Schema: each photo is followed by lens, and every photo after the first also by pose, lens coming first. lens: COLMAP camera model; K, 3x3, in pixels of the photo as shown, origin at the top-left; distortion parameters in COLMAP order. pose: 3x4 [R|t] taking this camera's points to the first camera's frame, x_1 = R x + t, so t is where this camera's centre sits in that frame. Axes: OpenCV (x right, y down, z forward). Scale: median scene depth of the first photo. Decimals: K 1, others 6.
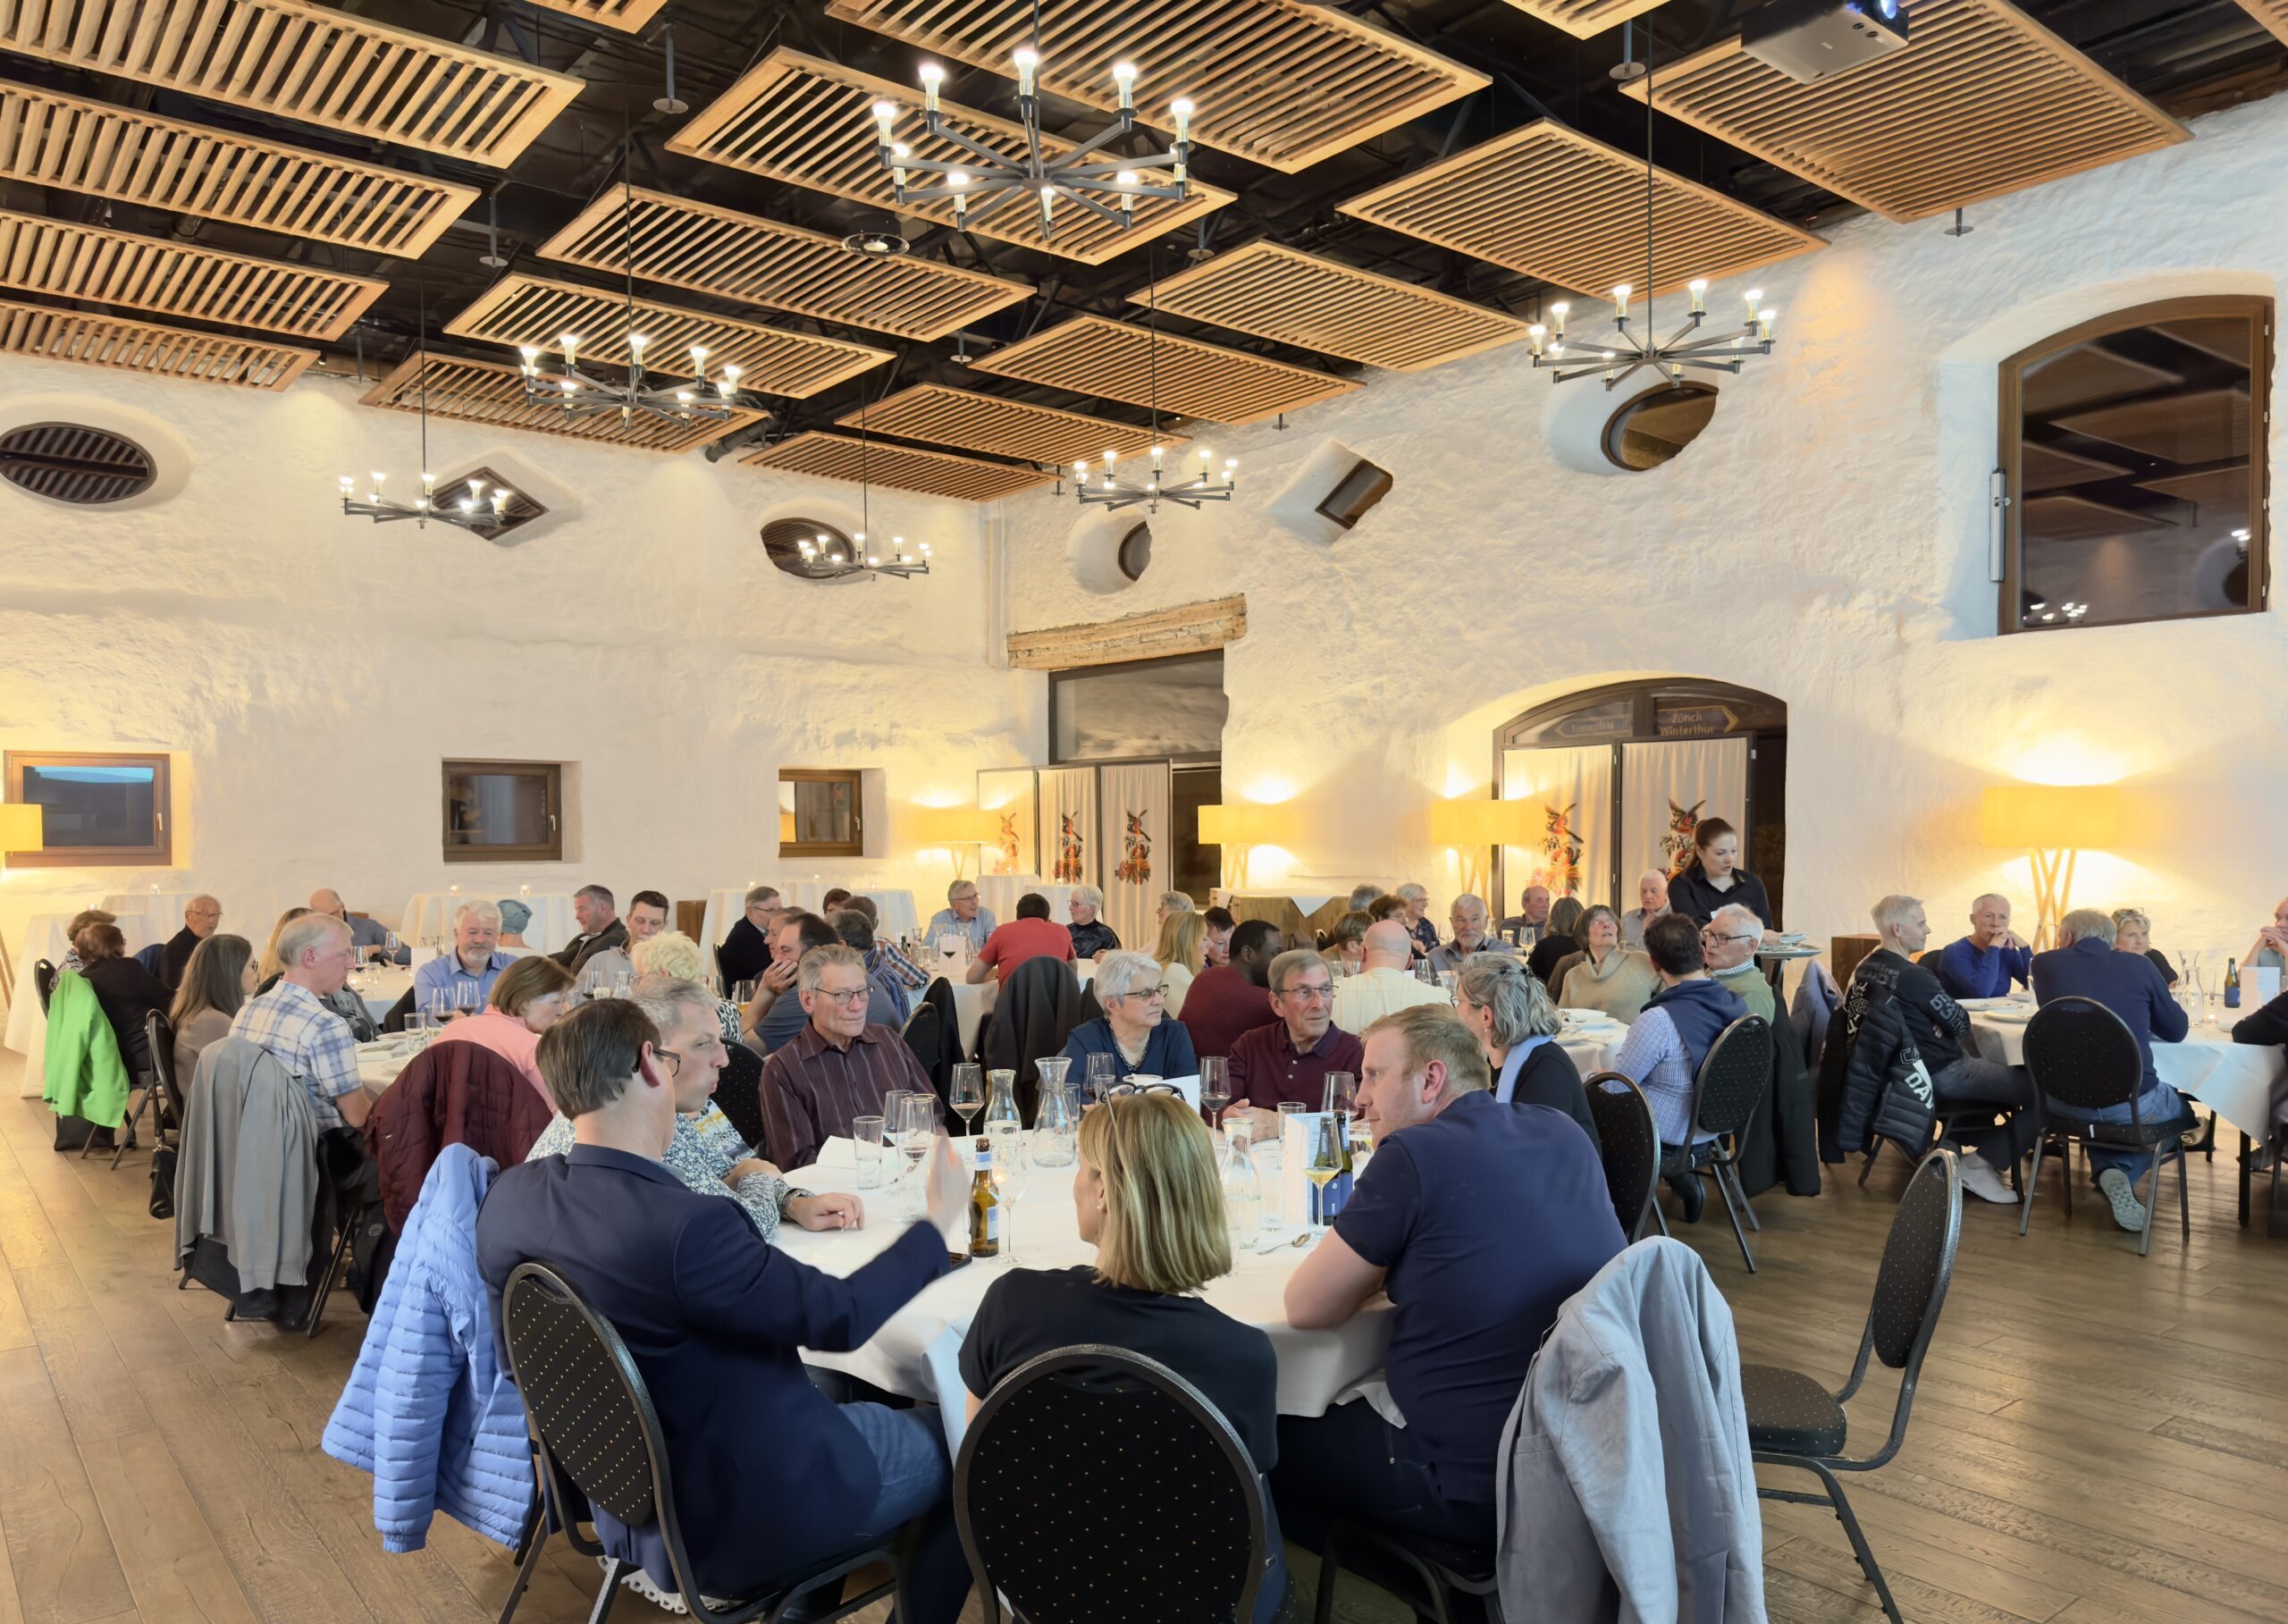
lens RADIAL K [[1593.5, 0, 1137.1], [0, 1593.5, 817.3], [0, 0, 1]] dist [0.002138, -0.002569]
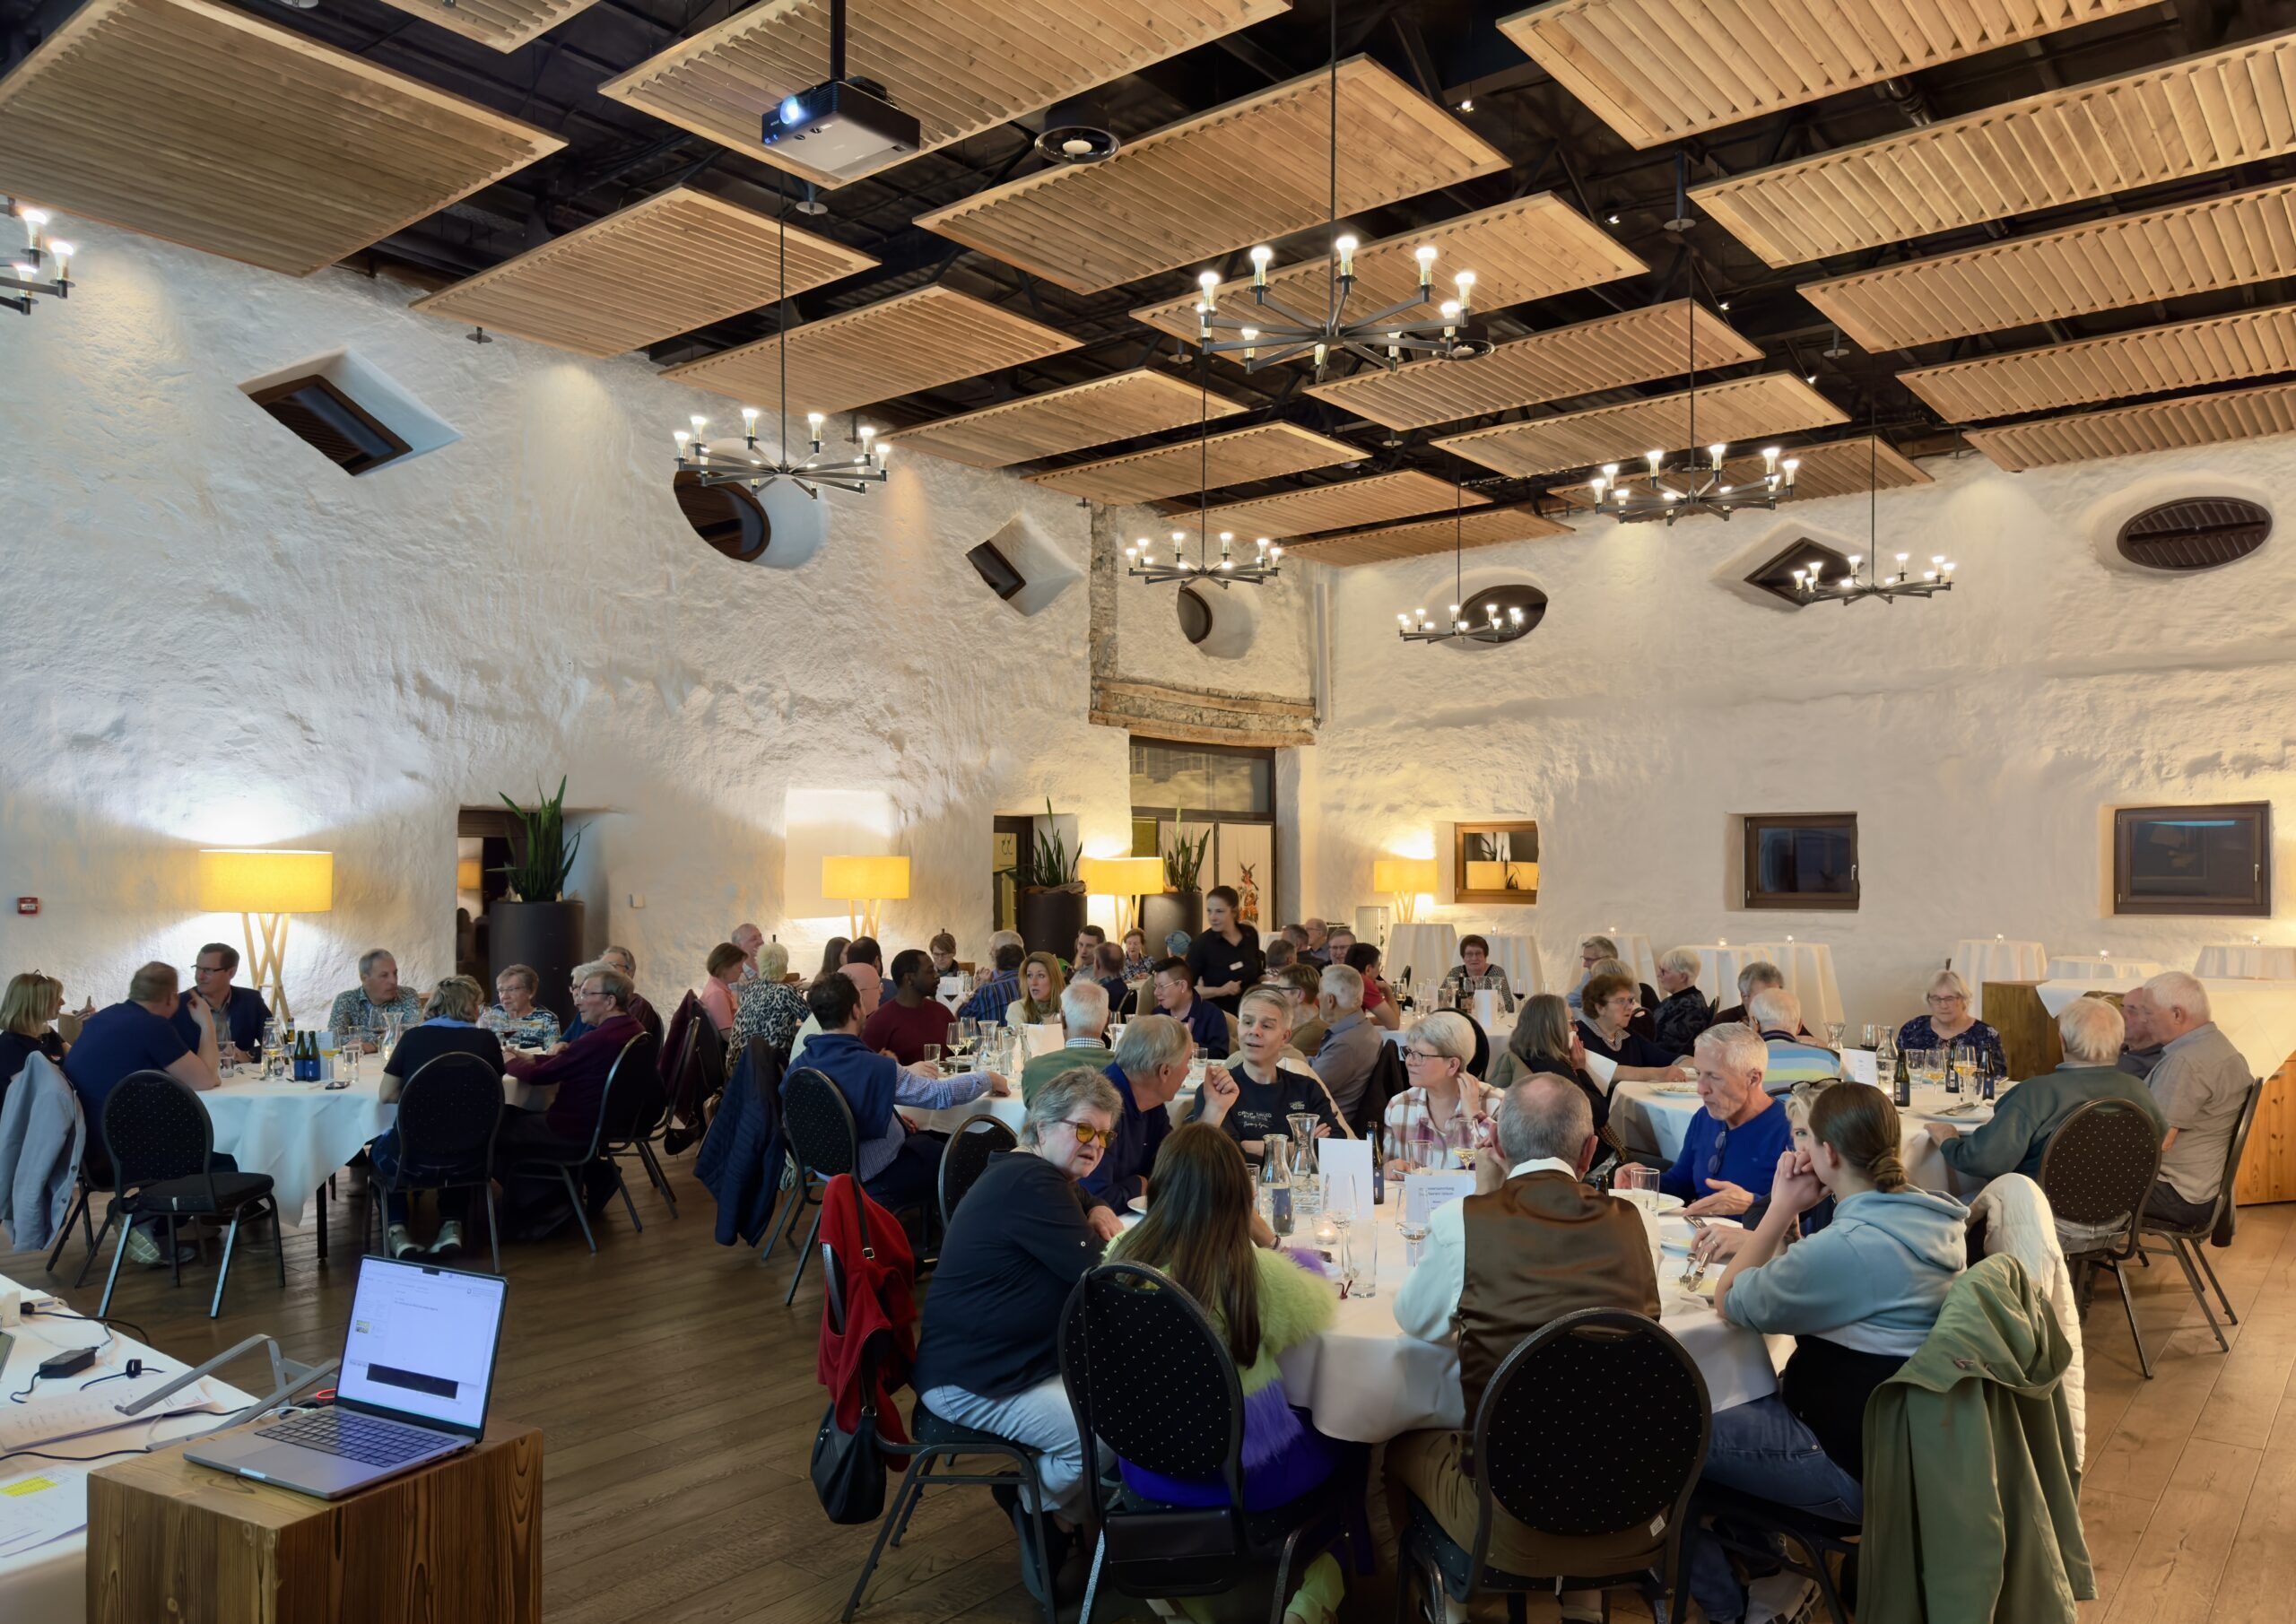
lens RADIAL K [[1598.9, 0, 1140.3], [0, 1598.9, 814.4], [0, 0, 1]] dist [0.002138, -0.002569]
pose [[0.195423, -0.041805, -0.979828, 0.568013], [-0.000374, 0.999088, -0.042701, 0.010550], [0.980719, 0.008712, 0.195229, 0.373527]]
